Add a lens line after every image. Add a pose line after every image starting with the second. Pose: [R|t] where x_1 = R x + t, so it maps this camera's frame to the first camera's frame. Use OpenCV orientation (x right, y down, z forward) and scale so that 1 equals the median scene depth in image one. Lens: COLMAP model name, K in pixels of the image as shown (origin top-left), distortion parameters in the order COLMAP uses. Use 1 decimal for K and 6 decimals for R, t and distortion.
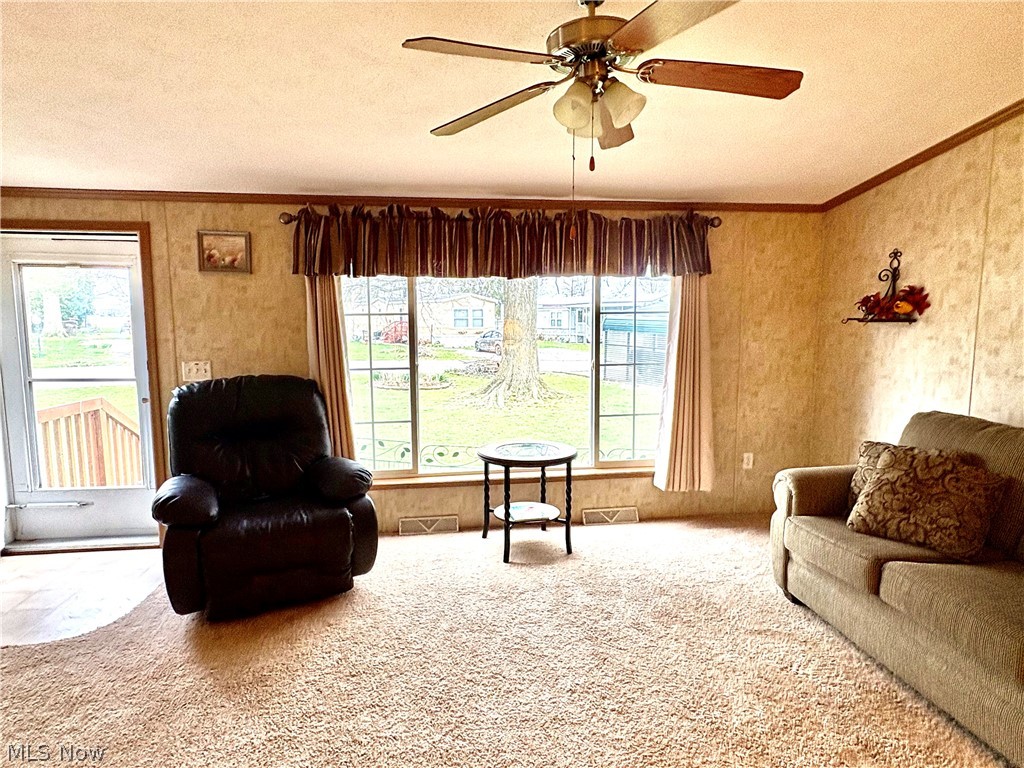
lens RADIAL K [[582.0, 0, 505.9], [0, 582.0, 391.2], [0, 0, 1]] dist [0.014267, -0.009484]
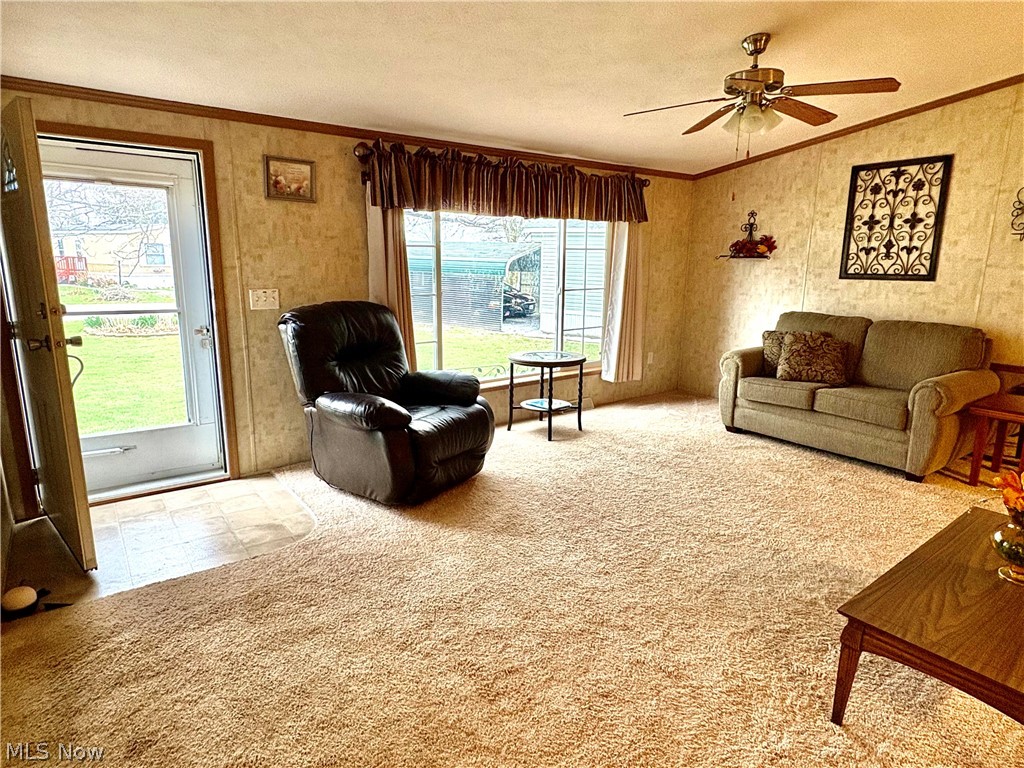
lens RADIAL K [[582.0, 0, 511.0], [0, 582.0, 385.3], [0, 0, 1]] dist [0.014267, -0.009484]
pose [[0.878417, -0.089528, 0.469434, -0.658888], [0.044754, 0.993389, 0.105710, 0.025964], [-0.475795, -0.071849, 0.876617, -0.091572]]
